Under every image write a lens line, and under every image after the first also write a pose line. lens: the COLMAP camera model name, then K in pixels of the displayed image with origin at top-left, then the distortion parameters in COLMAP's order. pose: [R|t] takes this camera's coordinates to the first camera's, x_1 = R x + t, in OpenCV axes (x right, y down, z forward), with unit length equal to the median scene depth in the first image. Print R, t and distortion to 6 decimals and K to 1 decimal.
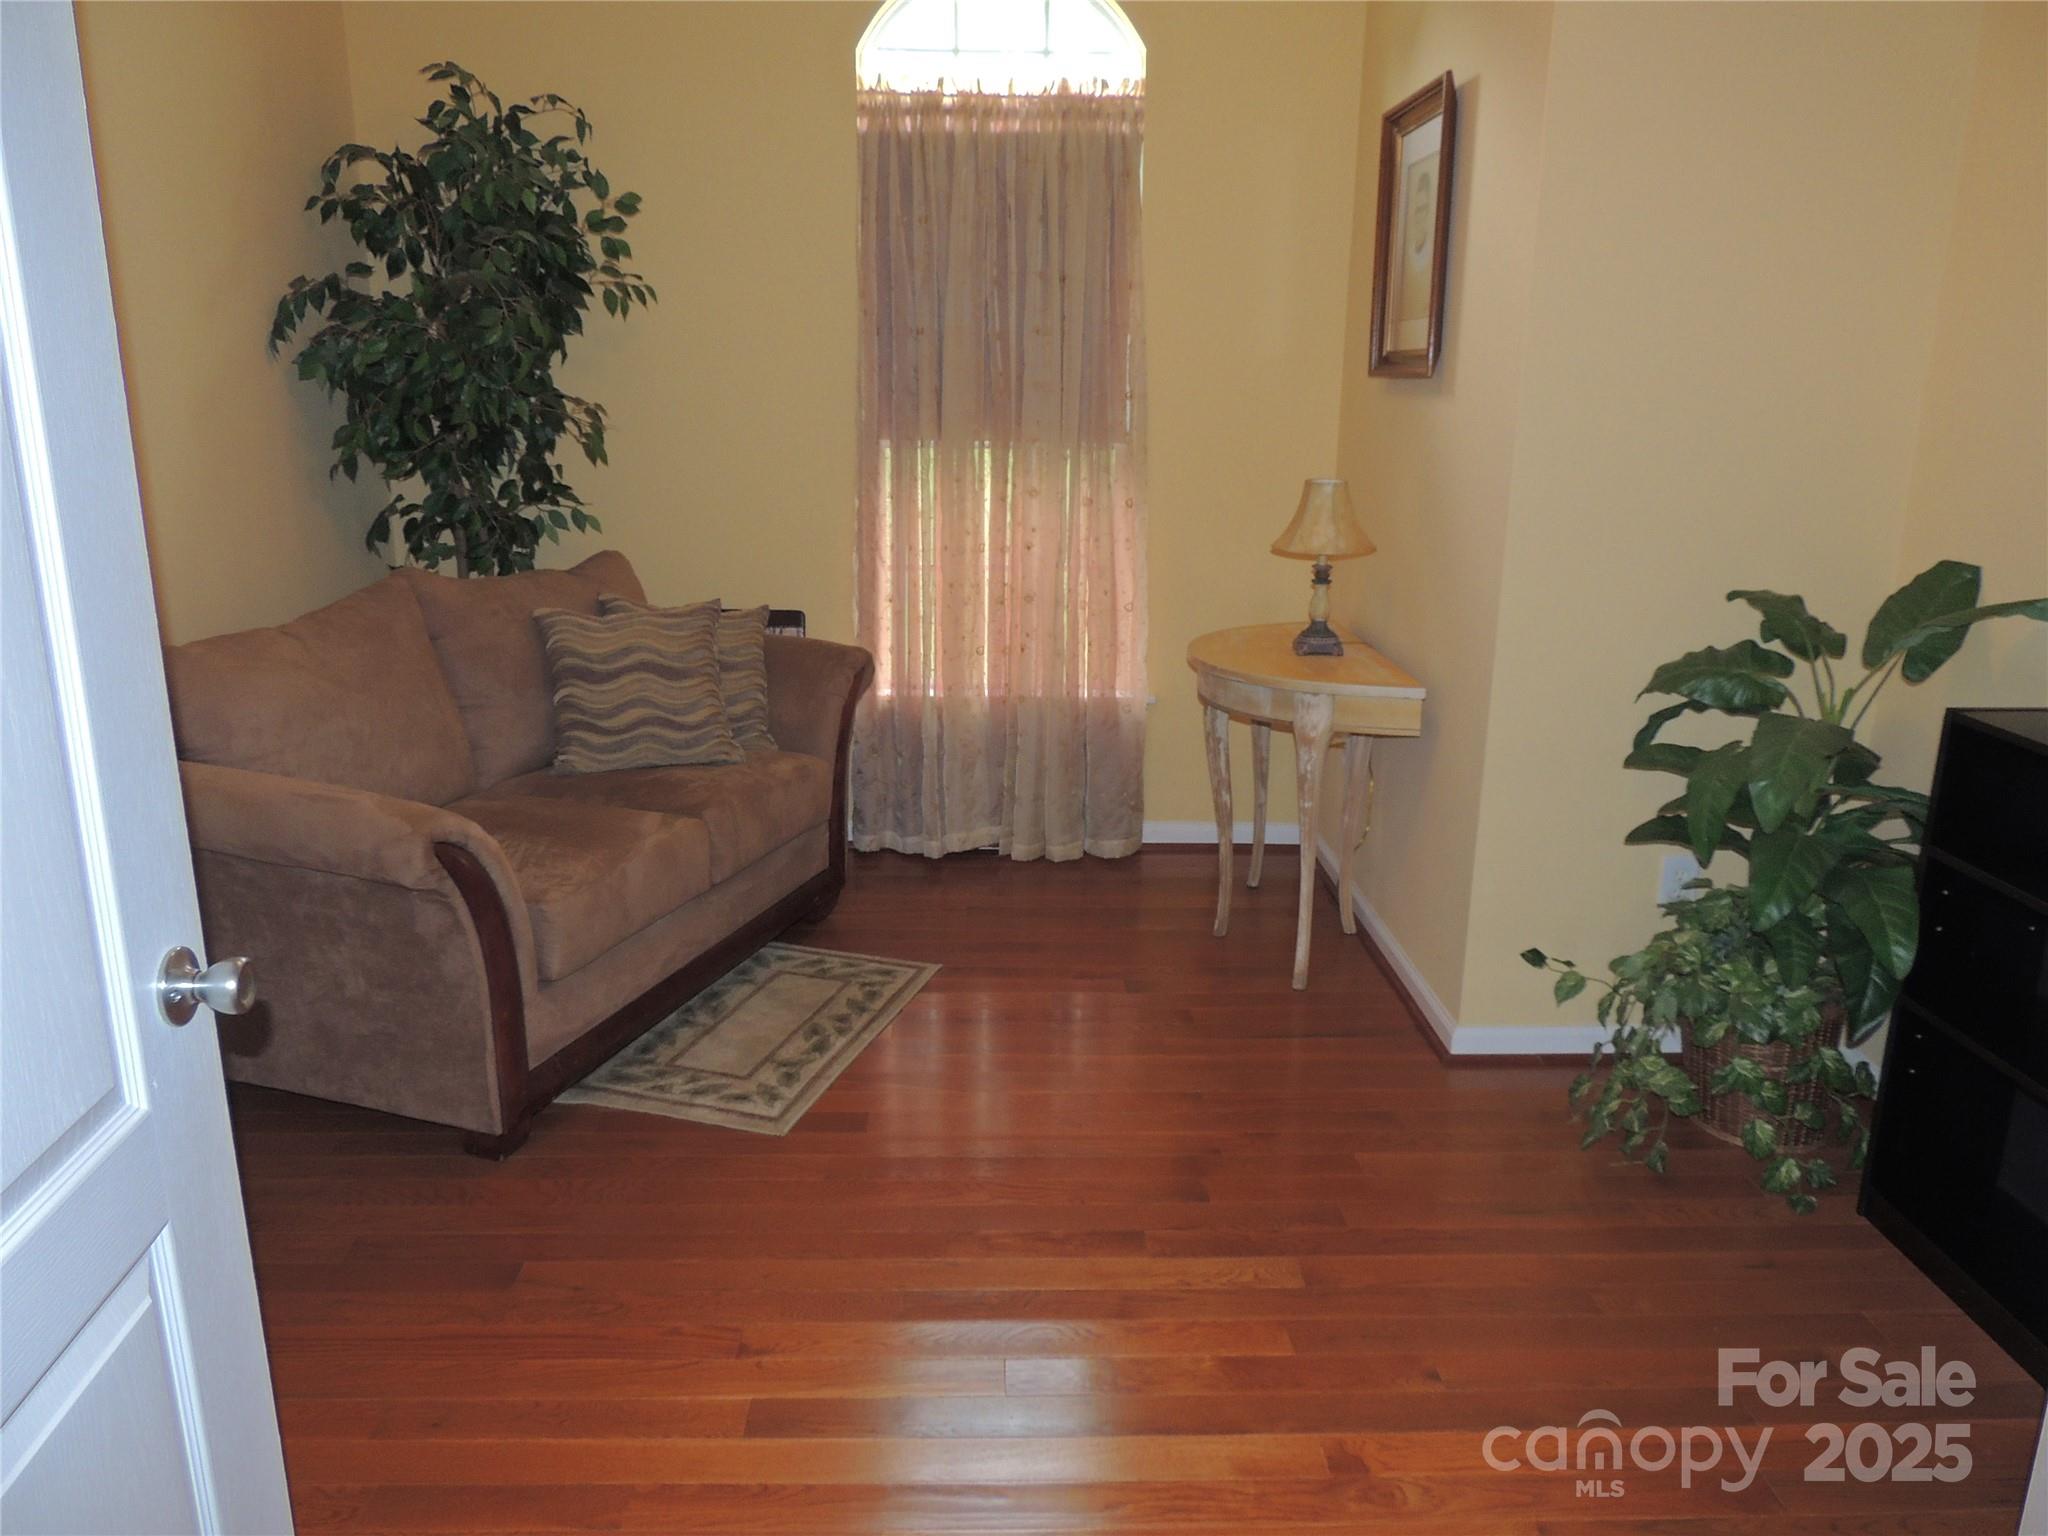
lens RADIAL K [[1463.9, 0, 1018.8], [0, 1463.9, 772.0], [0, 0, 1]] dist [-0.016628, -0.002187]
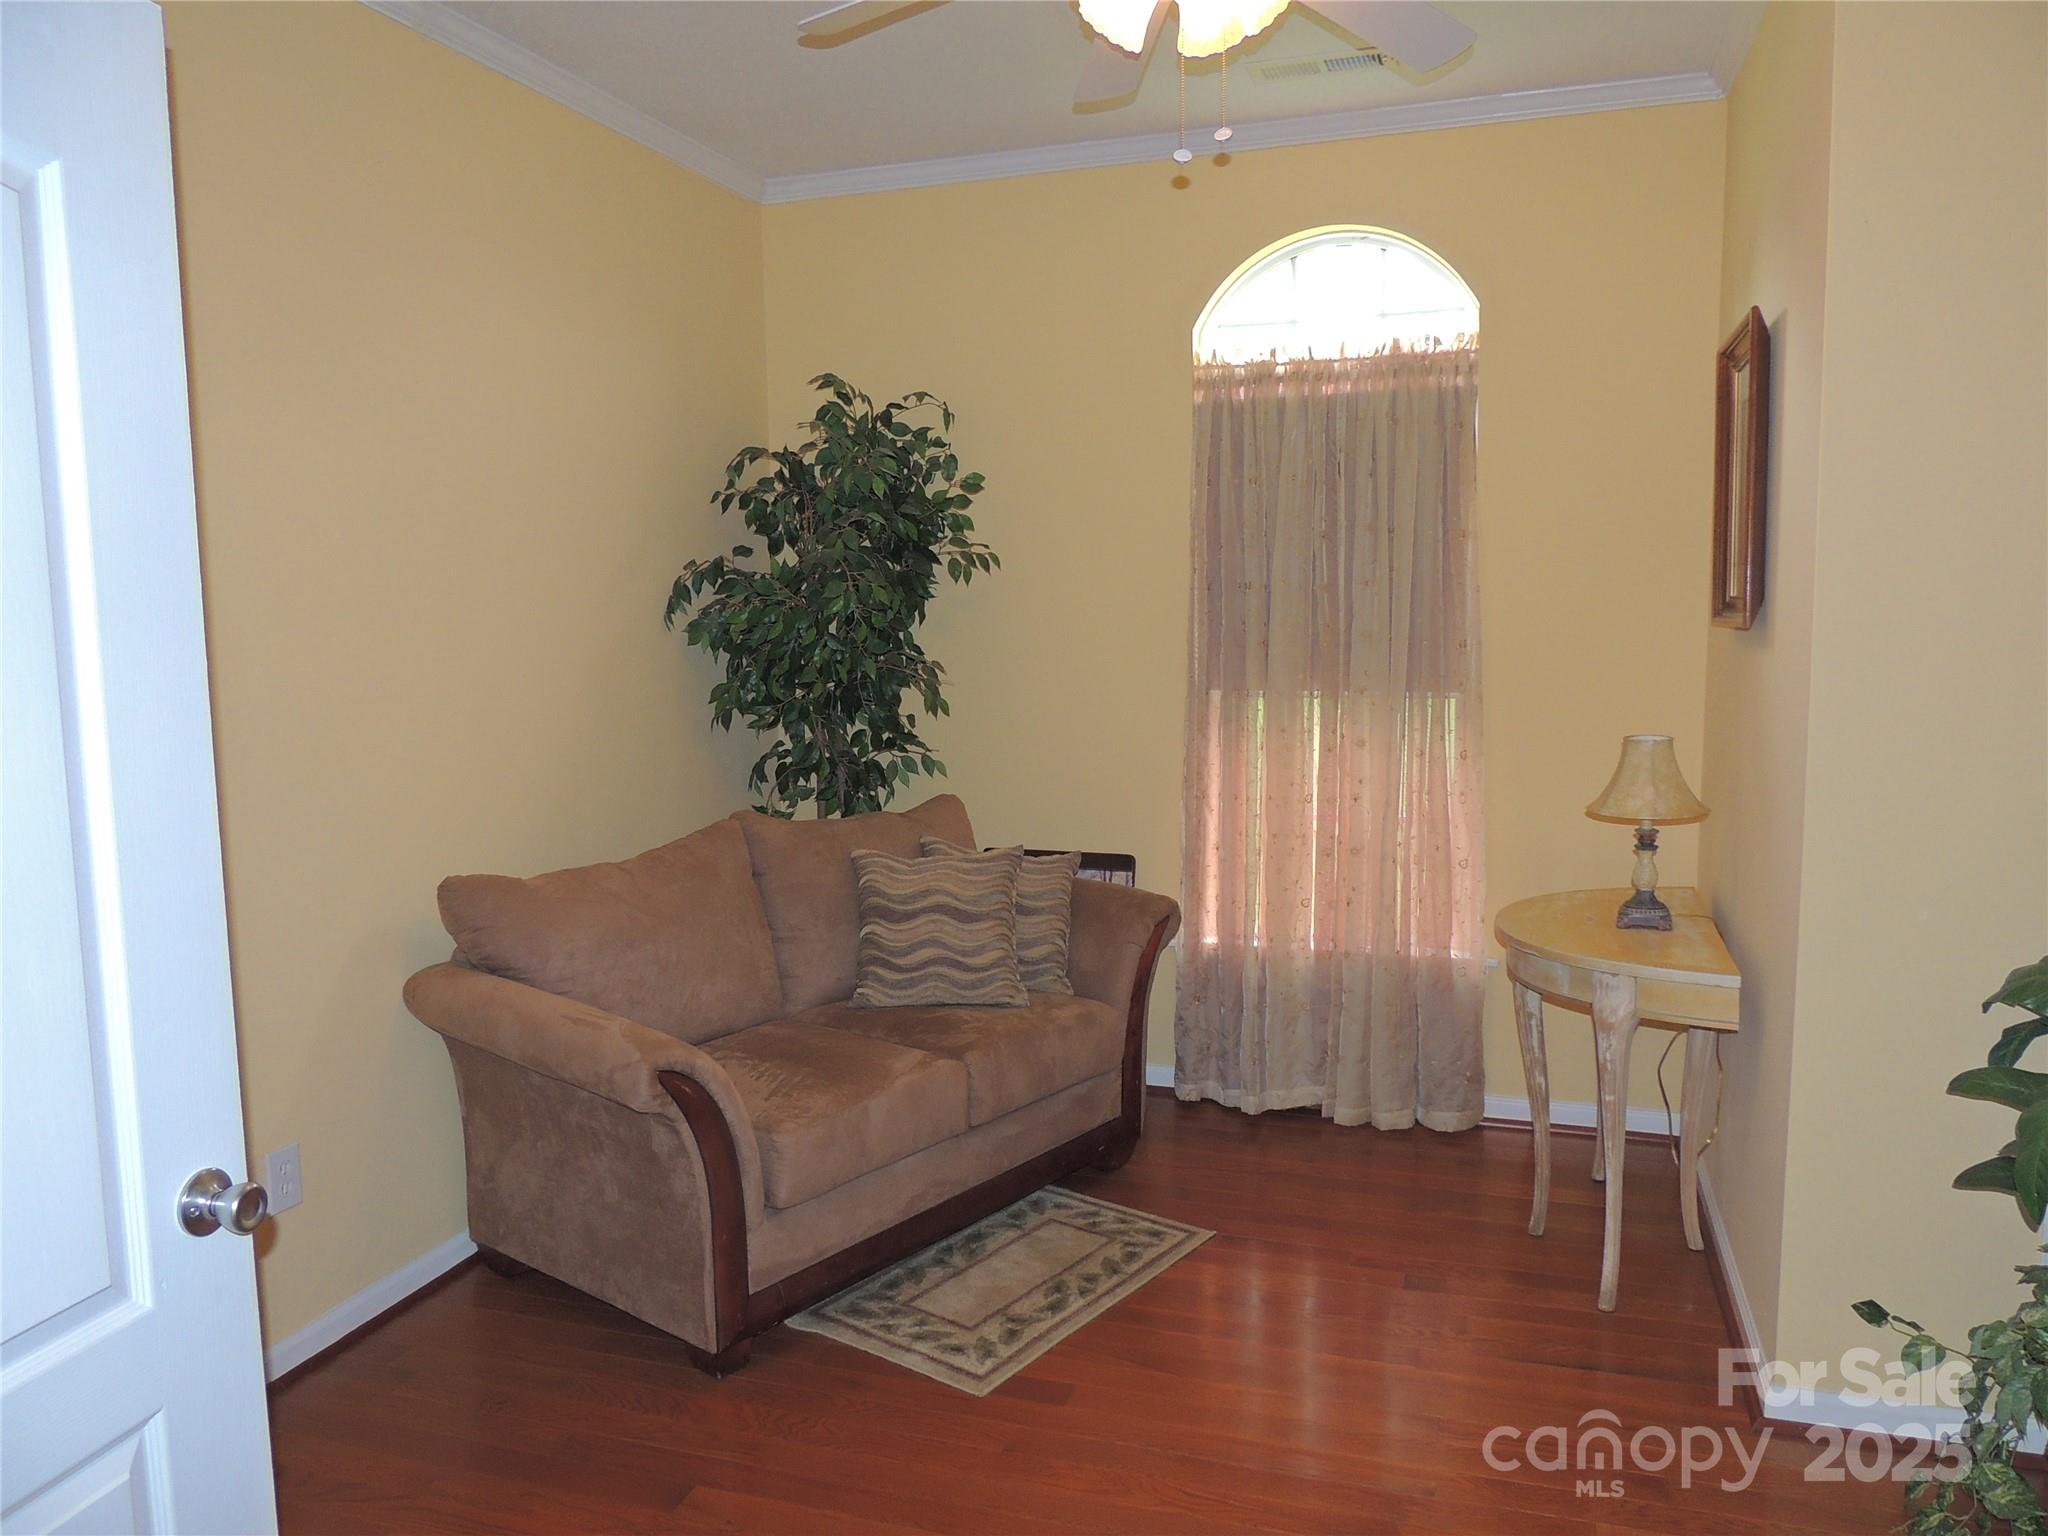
lens RADIAL K [[1463.9, 0, 1018.8], [0, 1463.9, 772.0], [0, 0, 1]] dist [-0.016628, -0.002187]
pose [[0.939158, 0.014486, -0.343180, 0.150380], [-0.065086, 0.988515, -0.136391, -0.027481], [0.337263, 0.150429, 0.929314, 0.020986]]
